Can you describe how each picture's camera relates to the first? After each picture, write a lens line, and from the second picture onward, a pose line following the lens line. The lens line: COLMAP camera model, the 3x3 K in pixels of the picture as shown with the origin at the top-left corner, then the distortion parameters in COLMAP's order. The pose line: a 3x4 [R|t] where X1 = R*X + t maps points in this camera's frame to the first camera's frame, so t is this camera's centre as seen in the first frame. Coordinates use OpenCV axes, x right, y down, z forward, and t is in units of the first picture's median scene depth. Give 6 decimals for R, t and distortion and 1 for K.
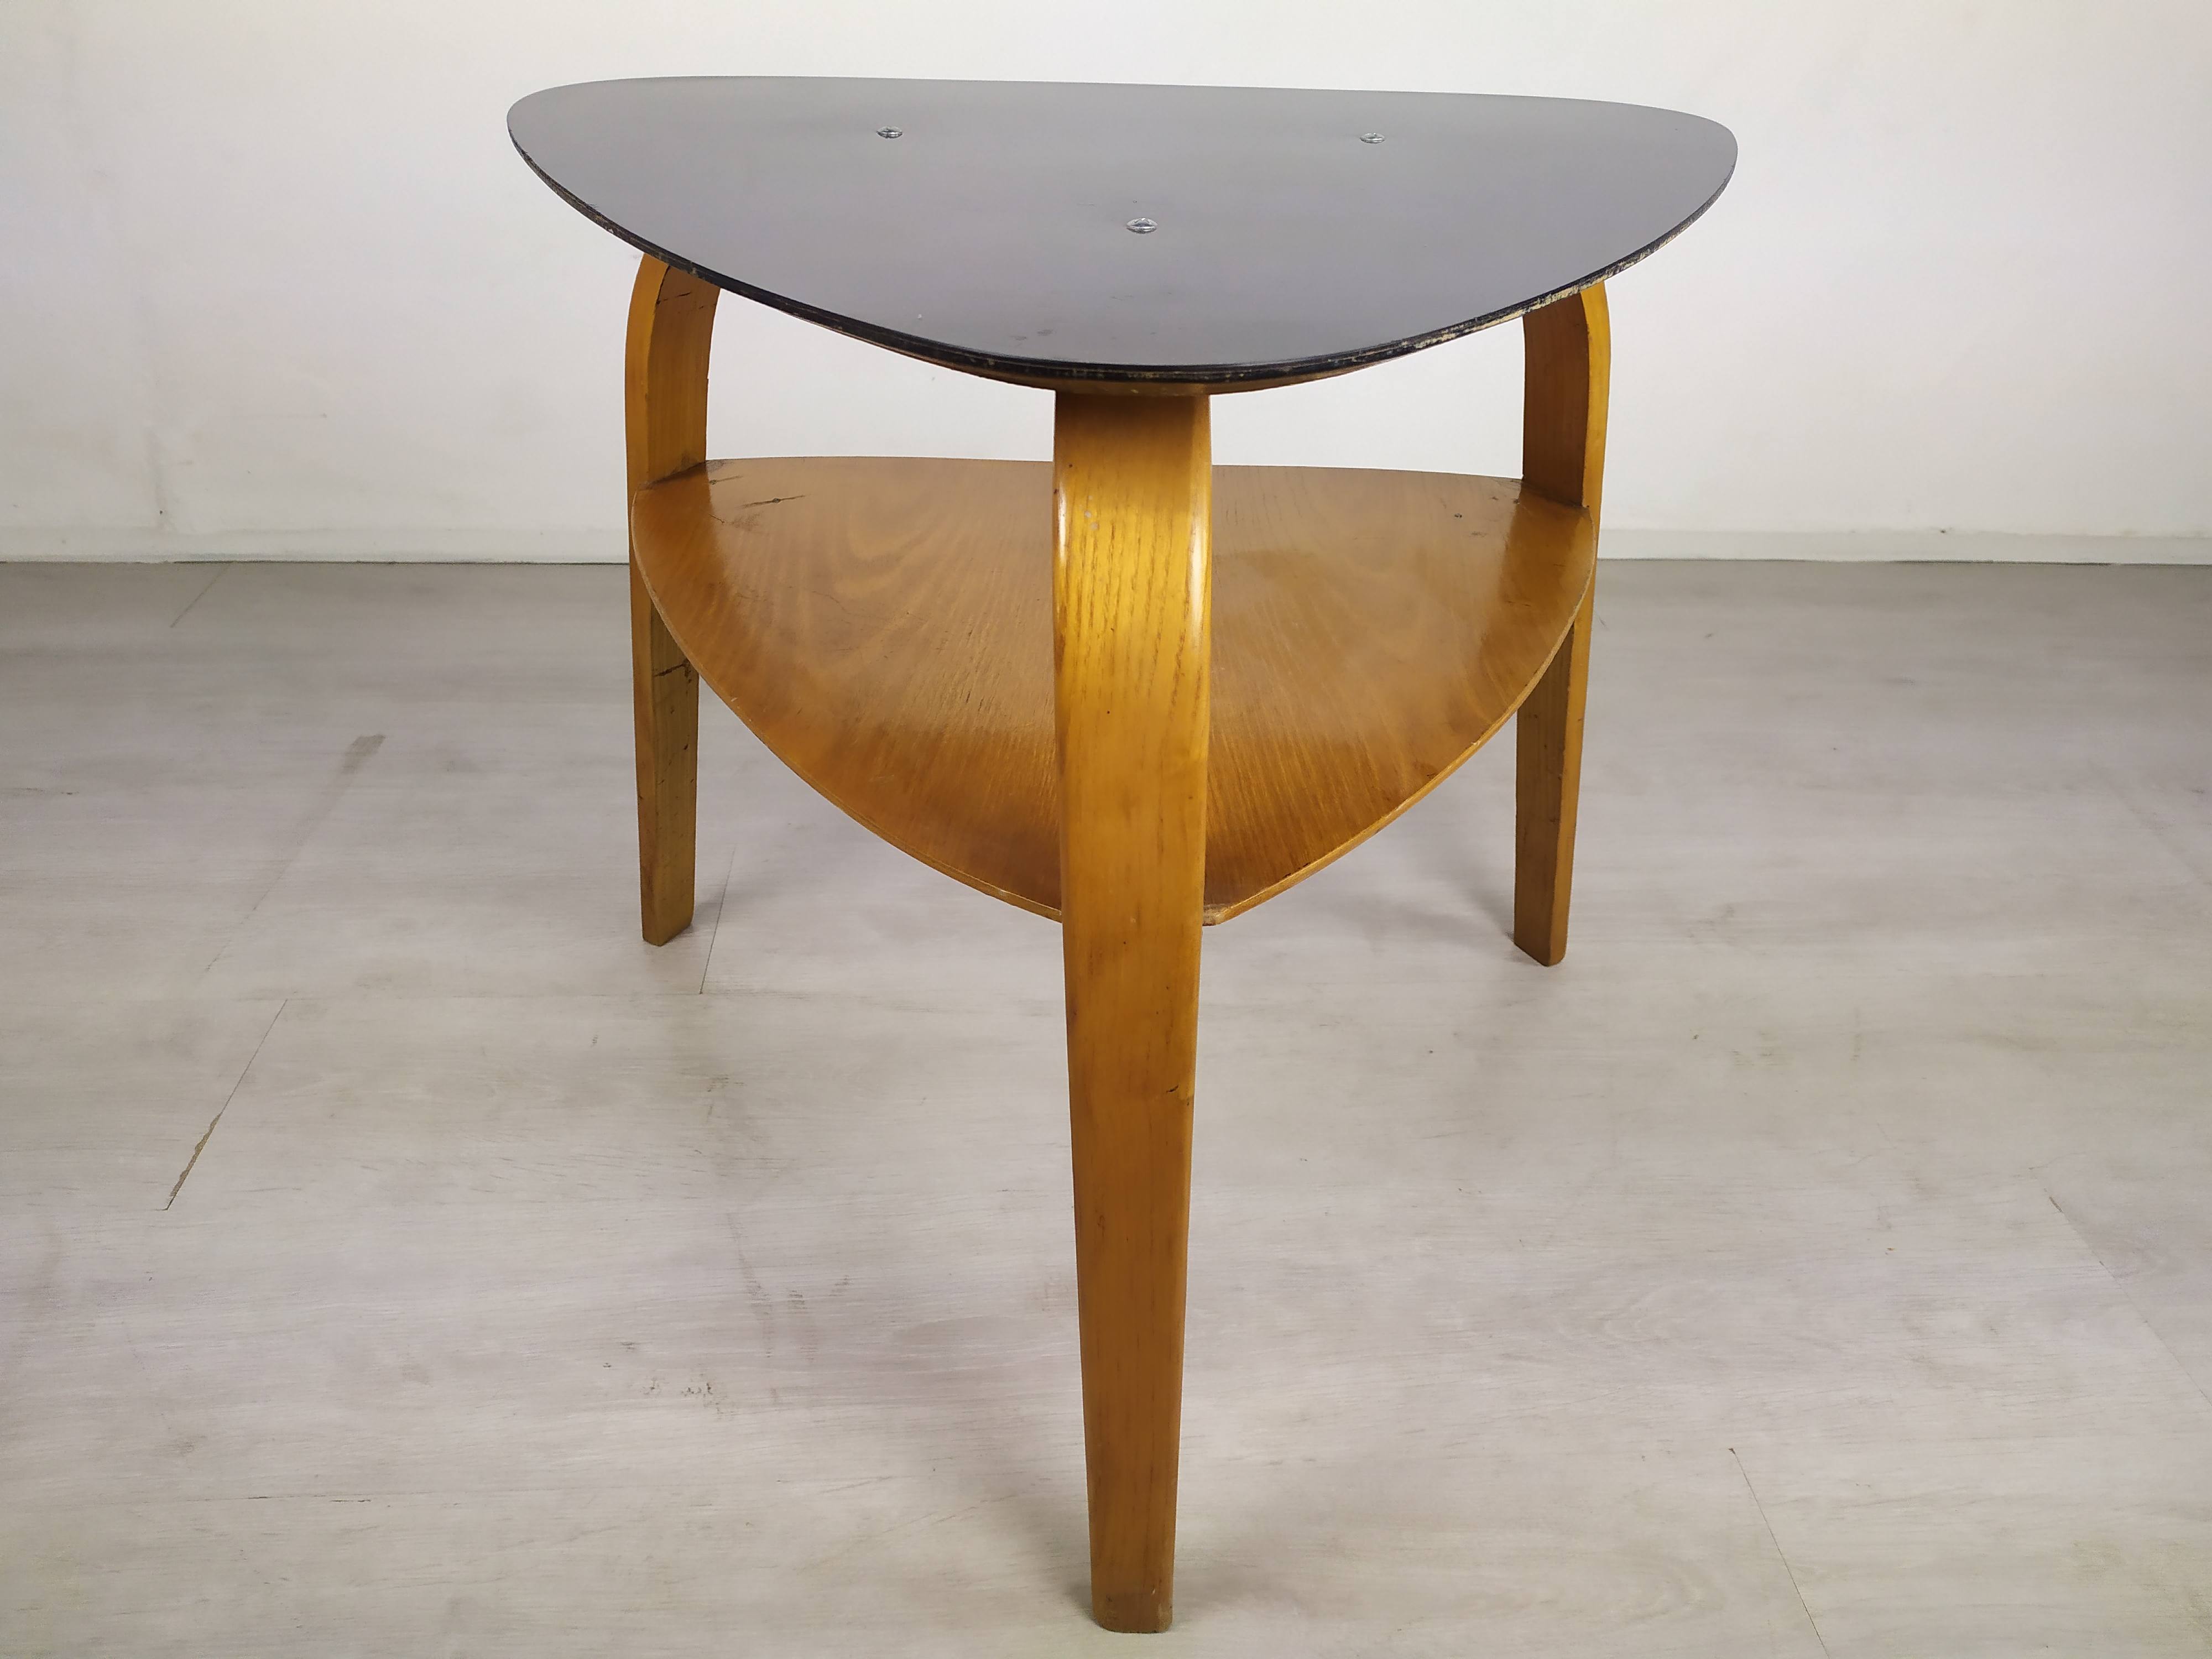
lens RADIAL K [[1636.6, 0, 1116.7], [0, 1636.6, 784.4], [0, 0, 1]] dist [0.027102, -0.037507]
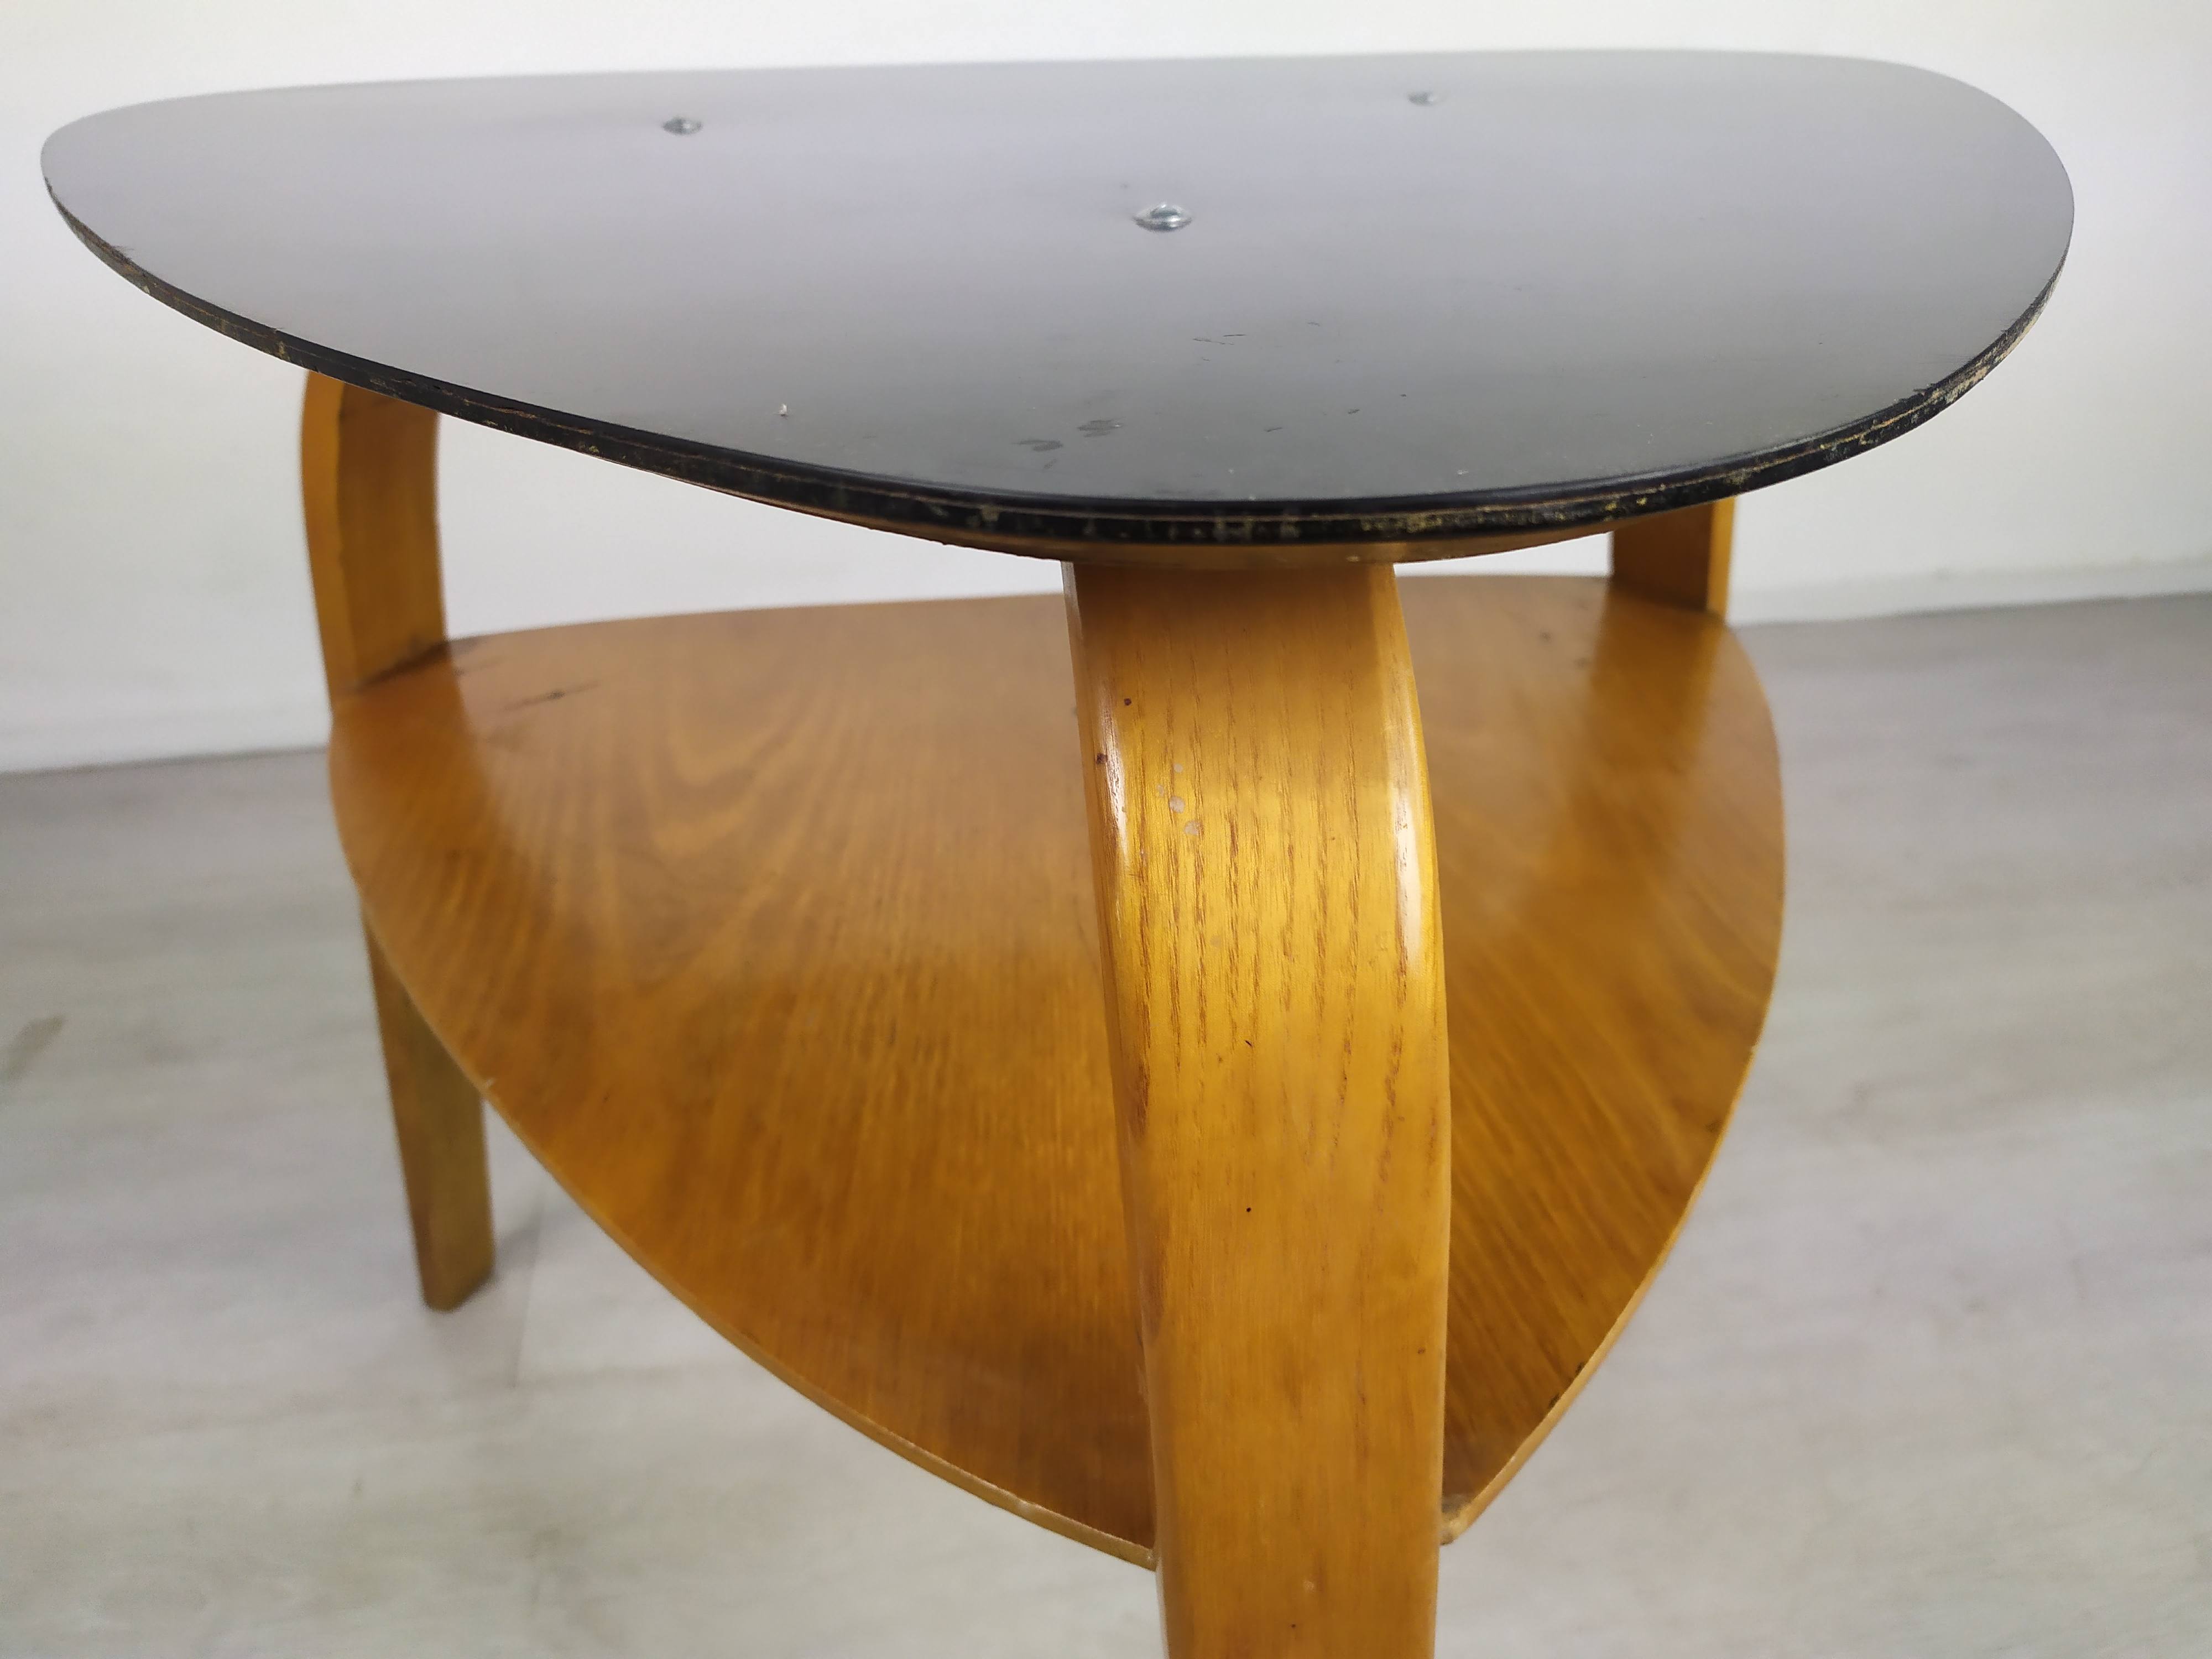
lens RADIAL K [[1636.6, 0, 1110.4], [0, 1636.6, 814.7], [0, 0, 1]] dist [0.027102, -0.037507]
pose [[0.992286, -0.089412, 0.085866, -0.051626], [0.091480, 0.995597, -0.020448, -0.103956], [-0.083660, 0.028145, 0.996097, 0.362491]]
